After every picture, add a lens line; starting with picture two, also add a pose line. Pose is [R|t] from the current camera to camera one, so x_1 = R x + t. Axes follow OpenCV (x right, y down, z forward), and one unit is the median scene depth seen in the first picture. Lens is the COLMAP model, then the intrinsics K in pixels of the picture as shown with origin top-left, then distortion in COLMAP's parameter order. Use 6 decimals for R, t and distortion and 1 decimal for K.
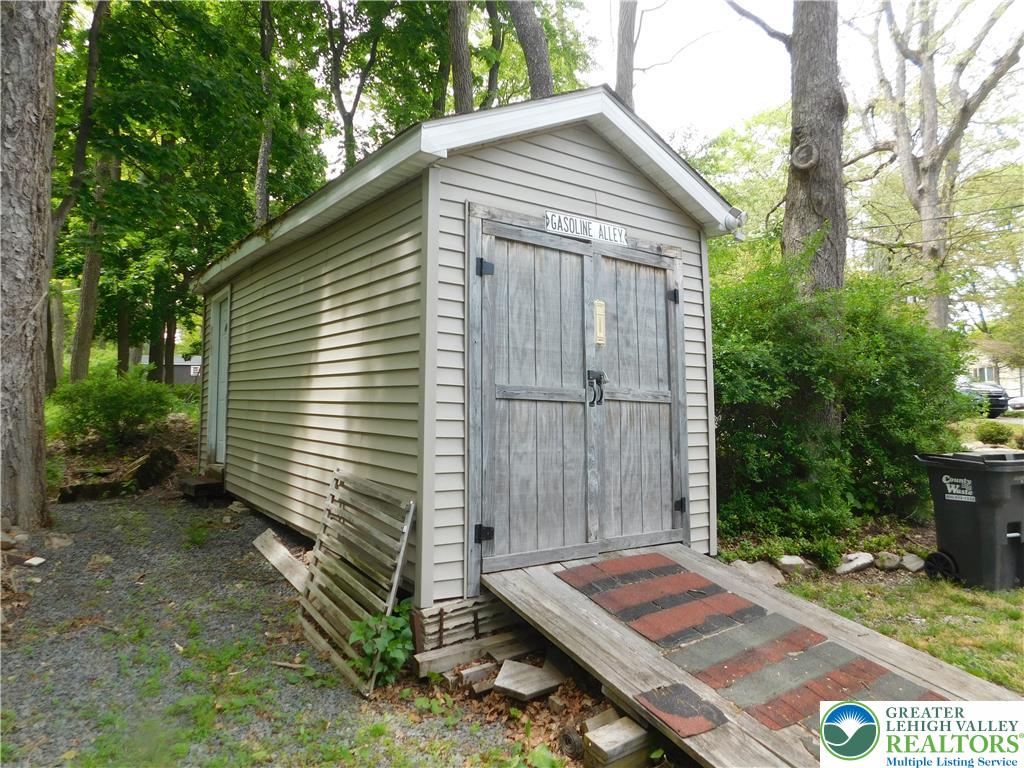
lens RADIAL K [[681.9, 0, 507.6], [0, 681.9, 380.3], [0, 0, 1]] dist [-0.070085, 0.055907]
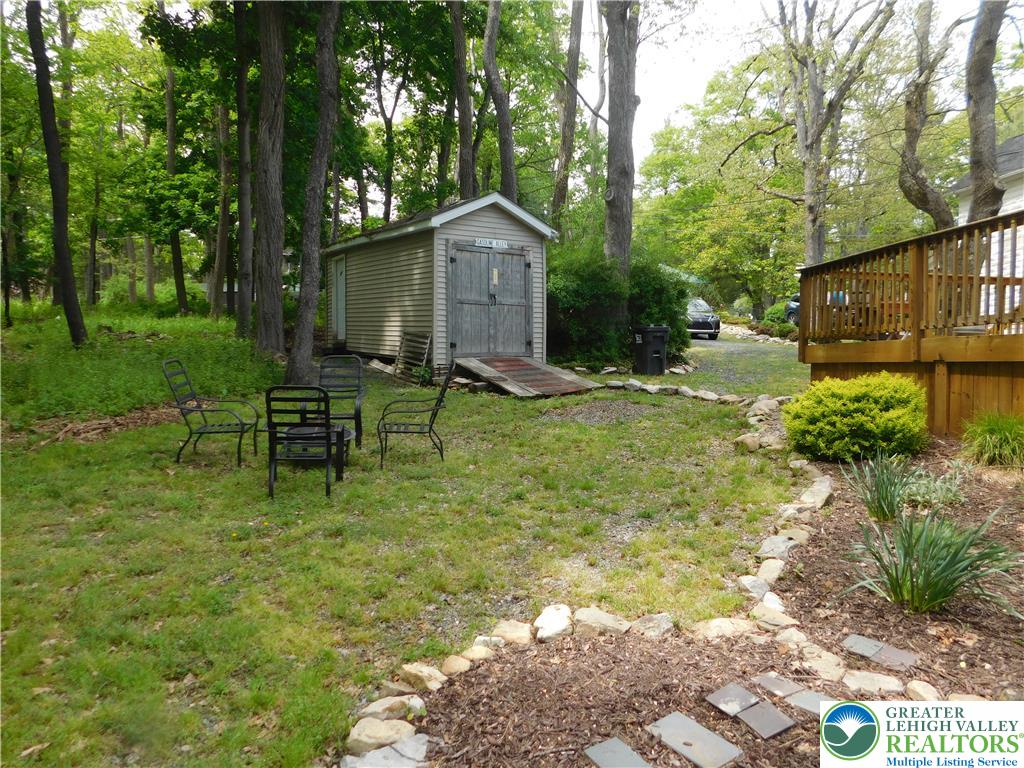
lens RADIAL K [[681.9, 0, 517.0], [0, 681.9, 381.0], [0, 0, 1]] dist [-0.070085, 0.055907]
pose [[0.999622, 0.000438, -0.027484, 0.303359], [0.002683, 0.993545, 0.113409, 0.025948], [0.027356, -0.113440, 0.993168, -1.877023]]
